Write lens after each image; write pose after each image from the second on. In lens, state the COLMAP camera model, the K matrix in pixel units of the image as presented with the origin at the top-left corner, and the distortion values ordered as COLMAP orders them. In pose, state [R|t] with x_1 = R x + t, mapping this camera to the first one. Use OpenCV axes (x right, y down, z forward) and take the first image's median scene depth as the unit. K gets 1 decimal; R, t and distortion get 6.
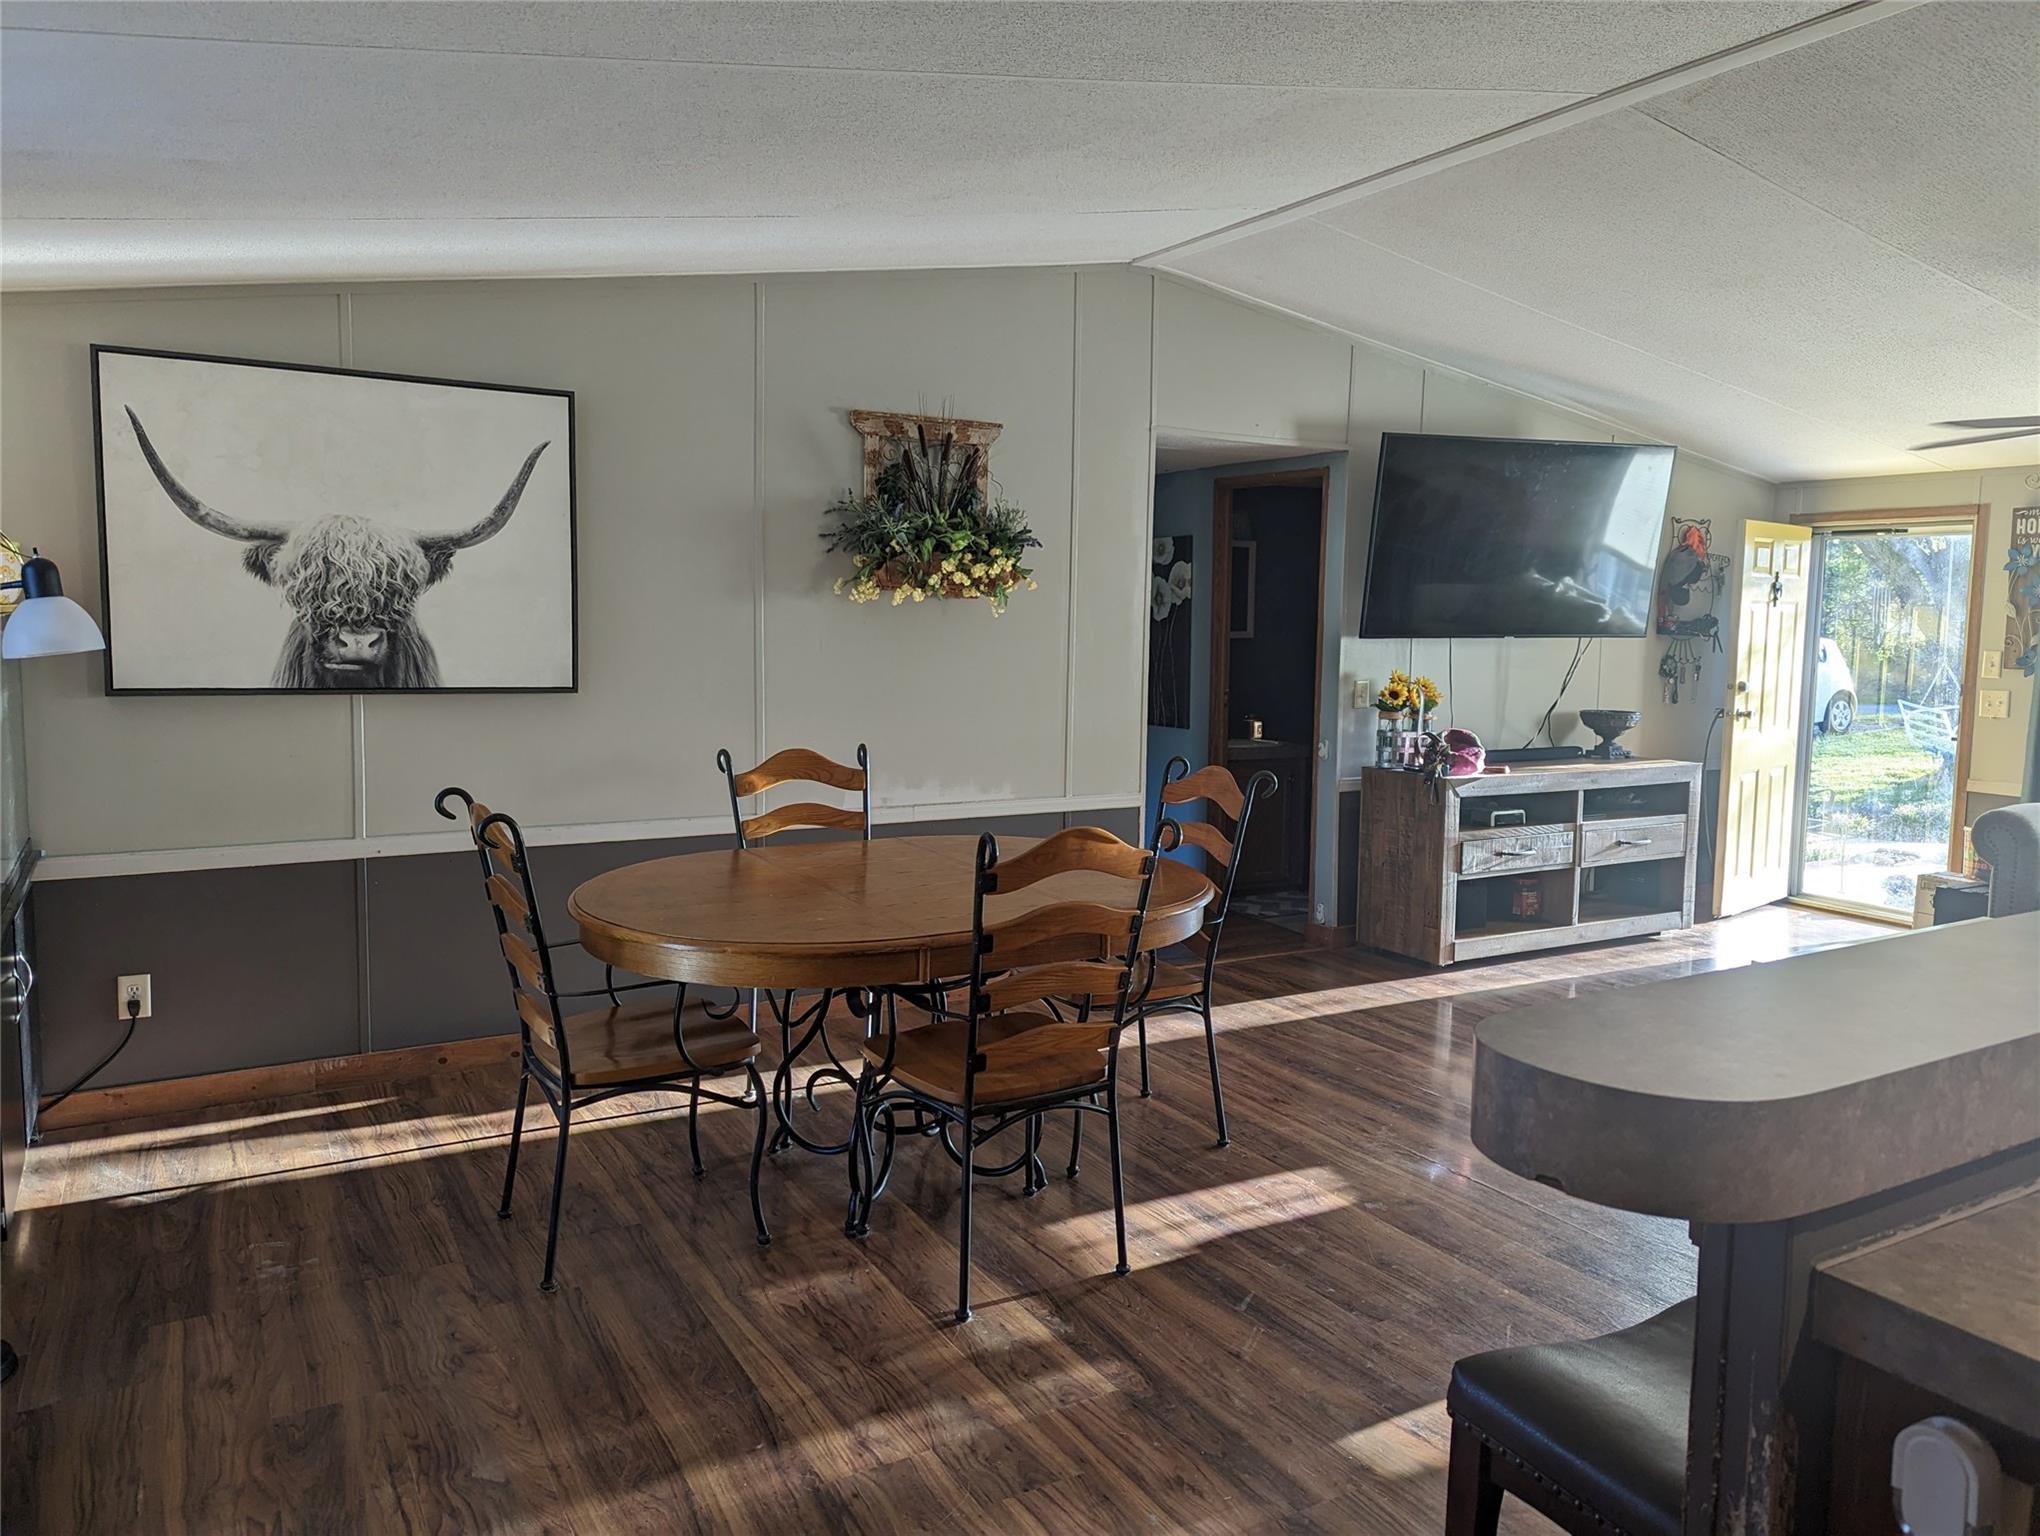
lens RADIAL K [[1450.7, 0, 1024.6], [0, 1450.7, 763.3], [0, 0, 1]] dist [0.066053, -0.056187]
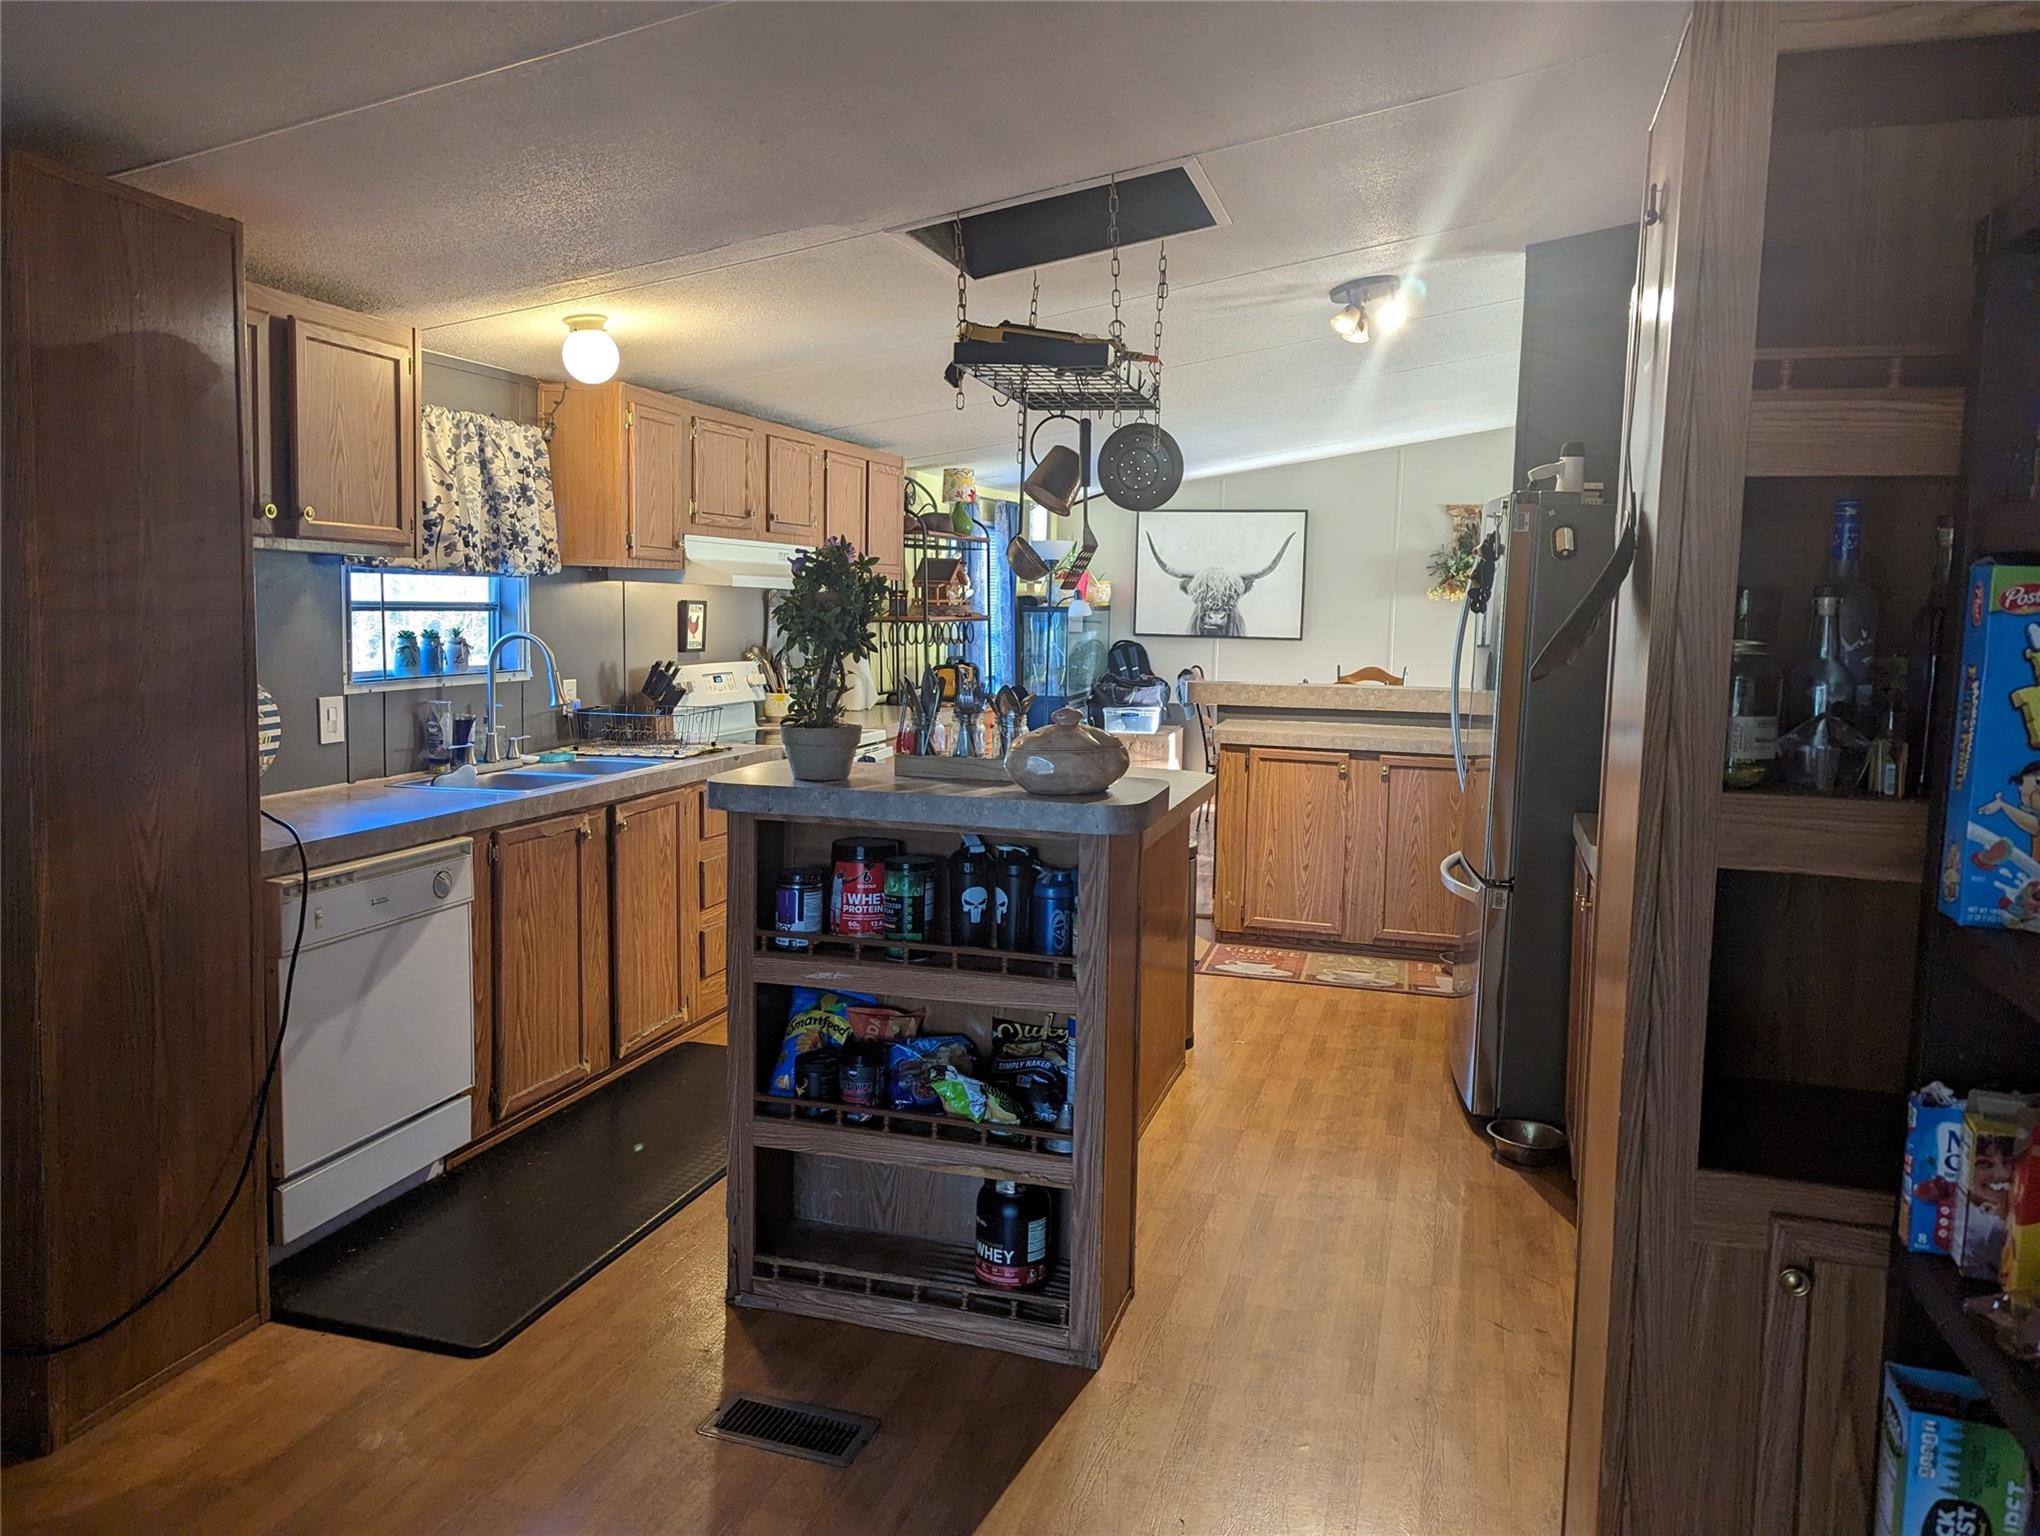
lens RADIAL K [[1450.7, 0, 1017.2], [0, 1450.7, 757.2], [0, 0, 1]] dist [0.066053, -0.056187]
pose [[0.684761, 0.079560, -0.724412, 1.114532], [-0.080069, 0.996219, 0.033725, 0.097387], [0.724356, 0.034910, 0.688542, -0.933686]]
